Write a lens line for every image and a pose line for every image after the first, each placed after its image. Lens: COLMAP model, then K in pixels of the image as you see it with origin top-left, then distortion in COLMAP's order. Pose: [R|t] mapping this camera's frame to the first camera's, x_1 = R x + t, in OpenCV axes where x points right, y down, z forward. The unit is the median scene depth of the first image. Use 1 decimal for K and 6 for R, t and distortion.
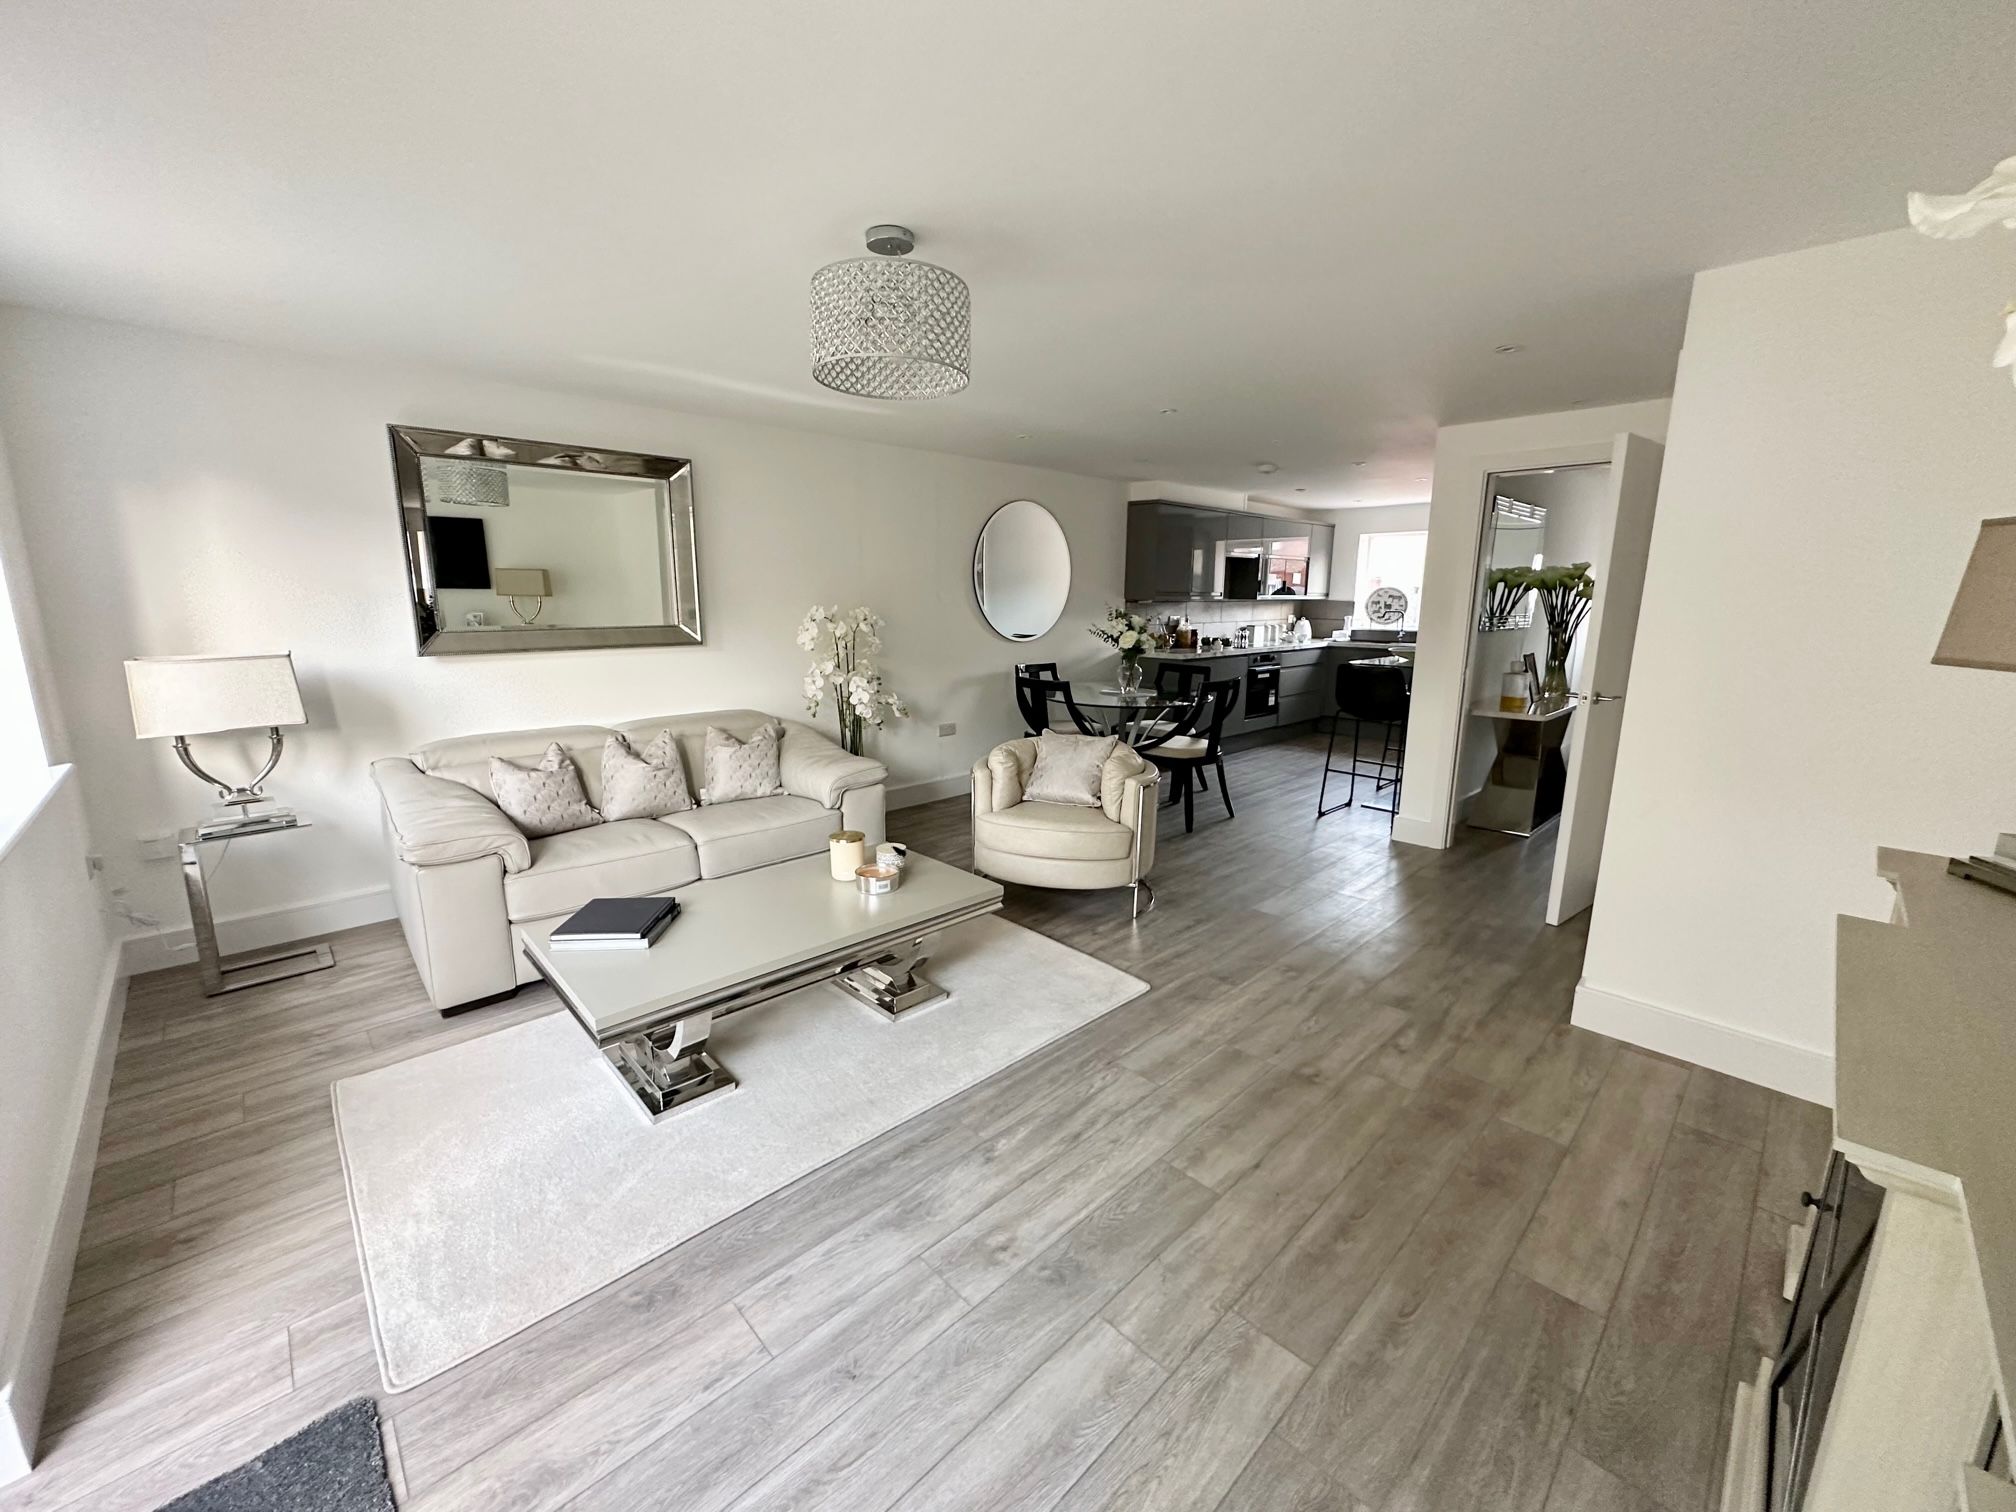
lens RADIAL K [[807.6, 0, 1013.3], [0, 807.6, 742.8], [0, 0, 1]] dist [0.000677, -0.000672]
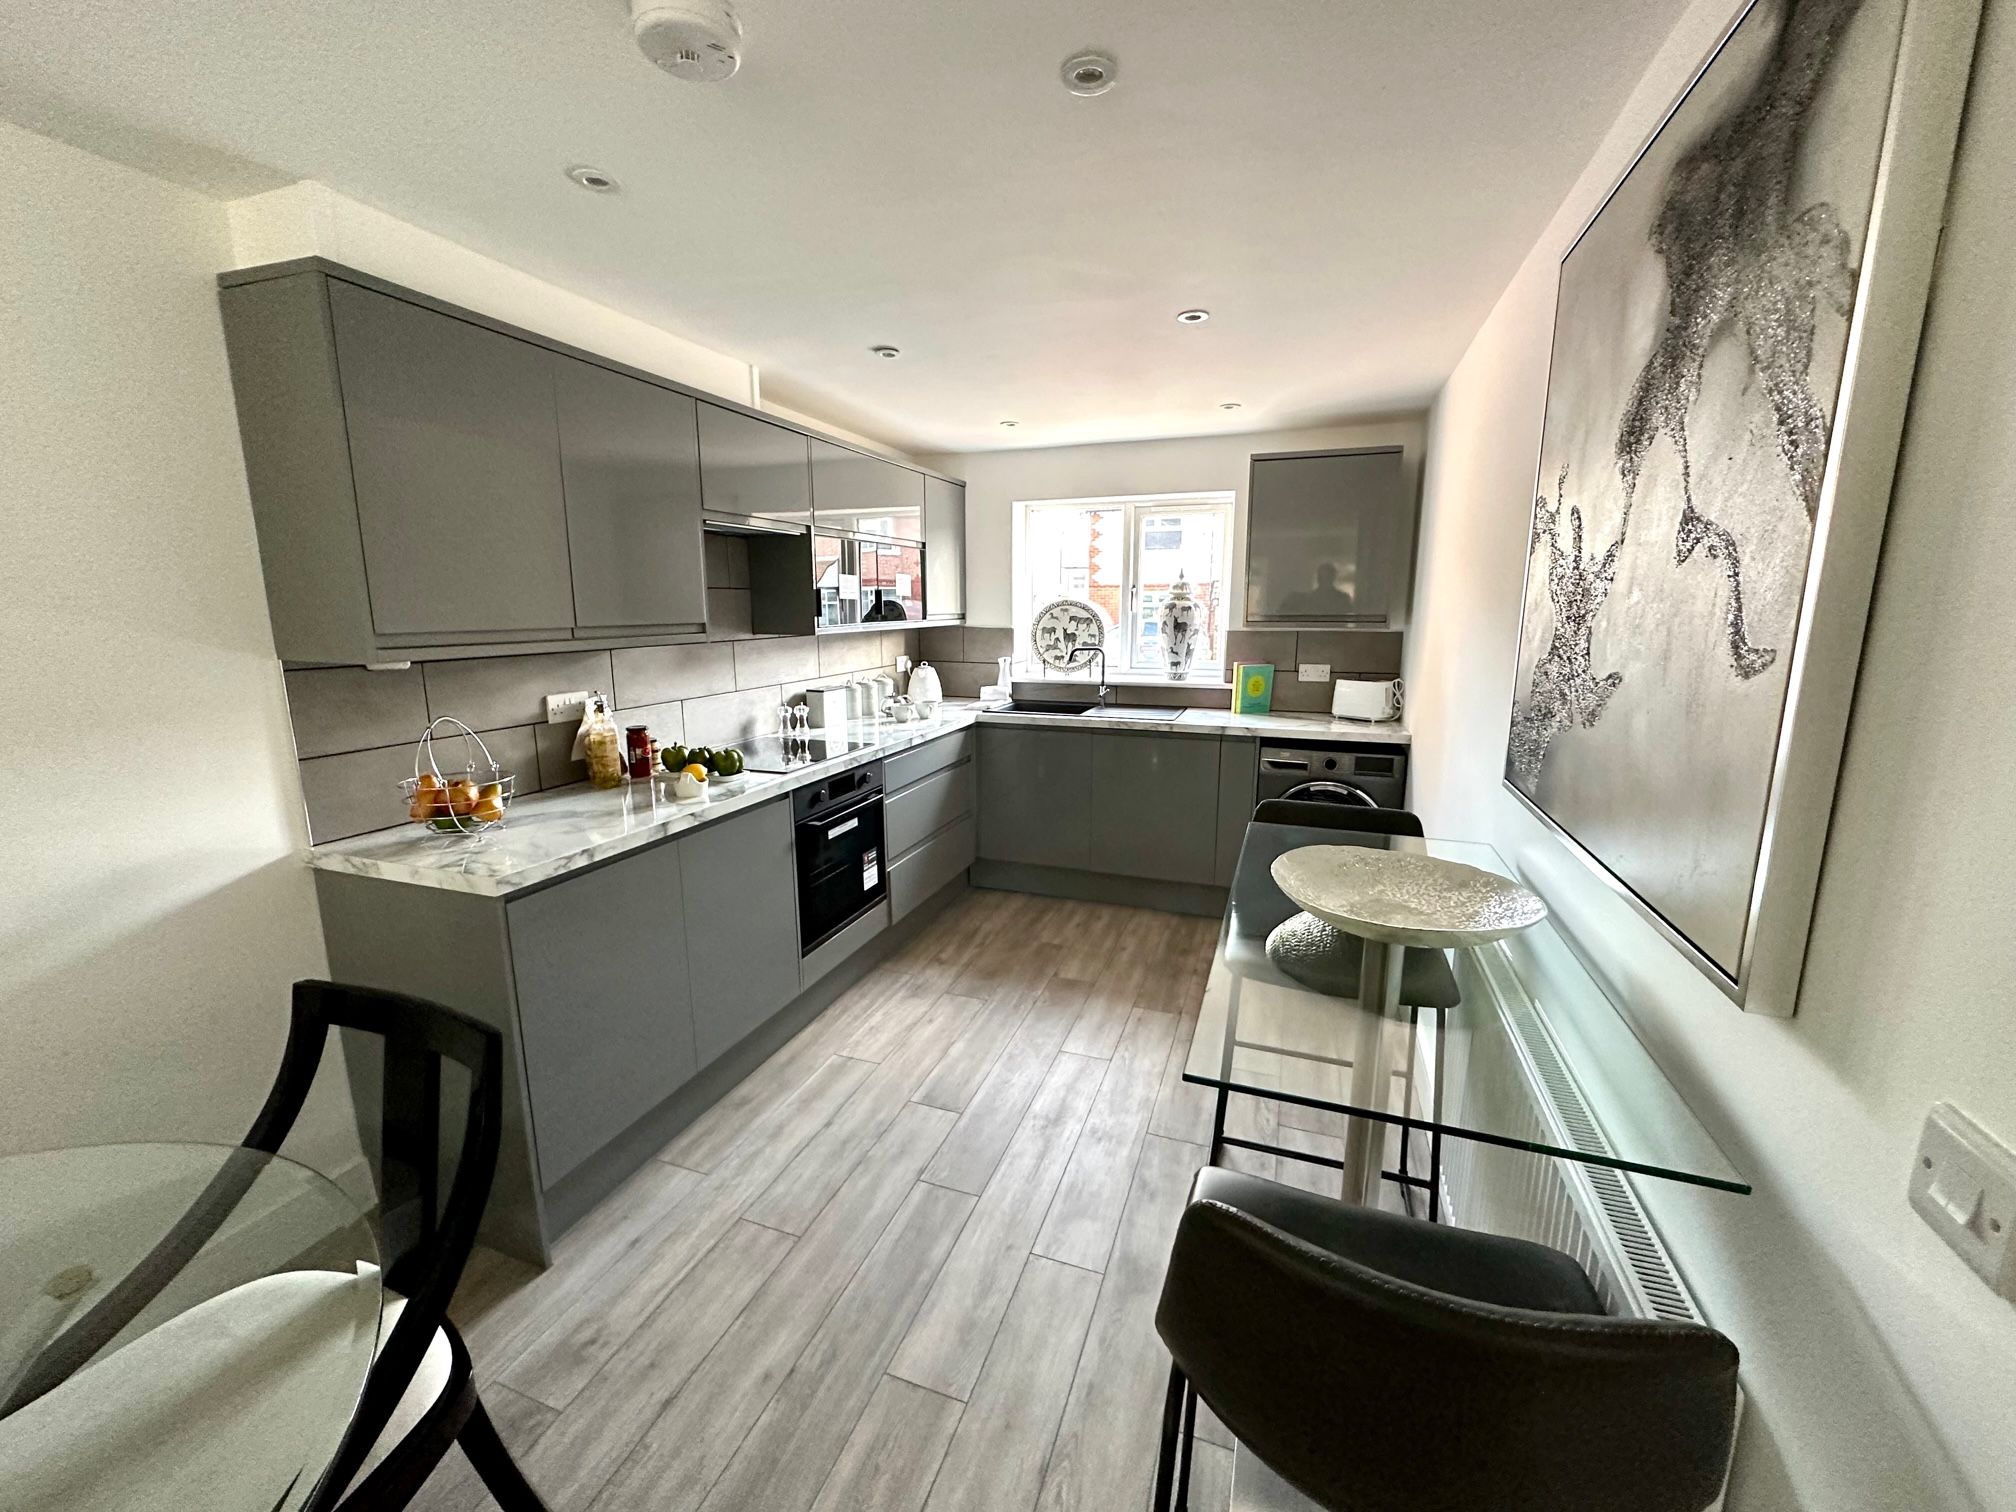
lens RADIAL K [[807.6, 0, 1012.3], [0, 807.6, 757.5], [0, 0, 1]] dist [0.000677, -0.000672]
pose [[0.902283, -0.092666, 0.421068, 0.203363], [0.089645, 0.995607, 0.027011, -0.112026], [-0.421722, 0.013375, 0.906627, 0.554440]]
